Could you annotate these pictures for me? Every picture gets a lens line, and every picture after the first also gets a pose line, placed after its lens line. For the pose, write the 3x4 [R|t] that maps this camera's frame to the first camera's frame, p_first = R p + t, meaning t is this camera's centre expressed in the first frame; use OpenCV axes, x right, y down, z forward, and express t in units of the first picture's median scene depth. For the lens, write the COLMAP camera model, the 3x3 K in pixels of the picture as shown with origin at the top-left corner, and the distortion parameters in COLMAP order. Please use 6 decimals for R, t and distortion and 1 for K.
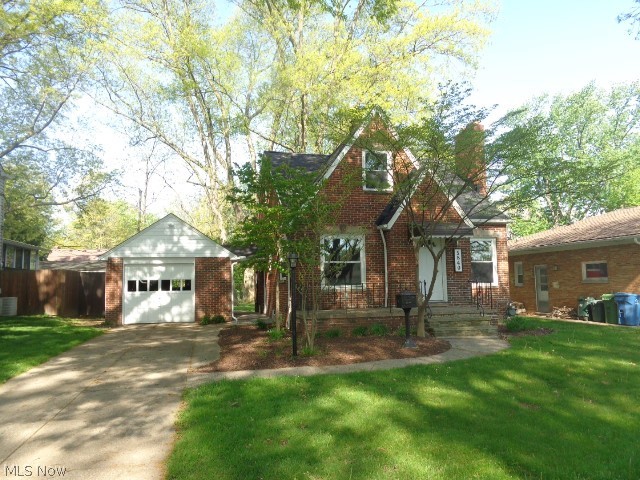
lens RADIAL K [[485.0, 0, 320.0], [0, 485.0, 240.0], [0, 0, 1]] dist [-0.000646, 0.002619]
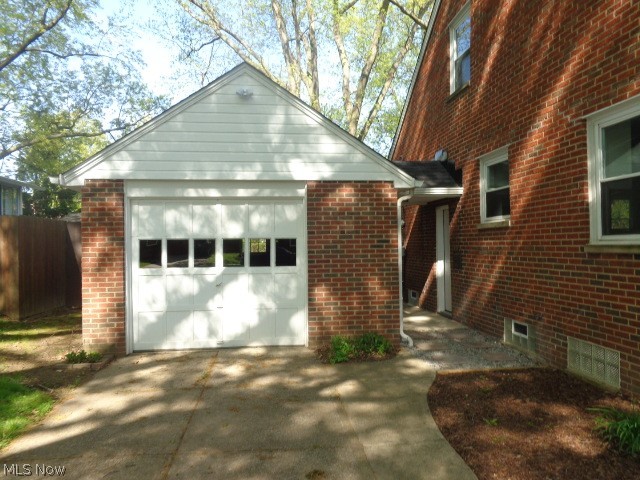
lens RADIAL K [[485.0, 0, 320.0], [0, 485.0, 240.0], [0, 0, 1]] dist [-0.000646, 0.002619]
pose [[0.993042, 0.009789, -0.117357, -0.202926], [-0.000048, 0.996573, 0.082723, 0.051840], [0.117764, -0.082141, 0.989638, 0.626381]]
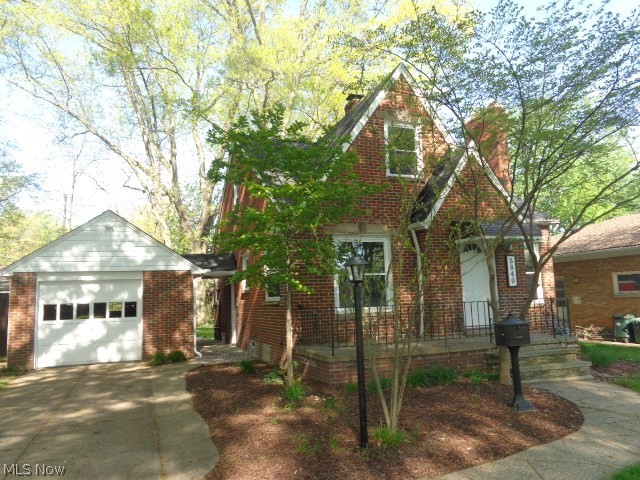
lens RADIAL K [[485.0, 0, 320.0], [0, 485.0, 240.0], [0, 0, 1]] dist [-0.000646, 0.002619]
pose [[0.991711, -0.001100, 0.128485, -0.087951], [0.005356, 0.999448, -0.032784, 0.014534], [-0.128378, 0.033201, 0.991169, 0.243944]]
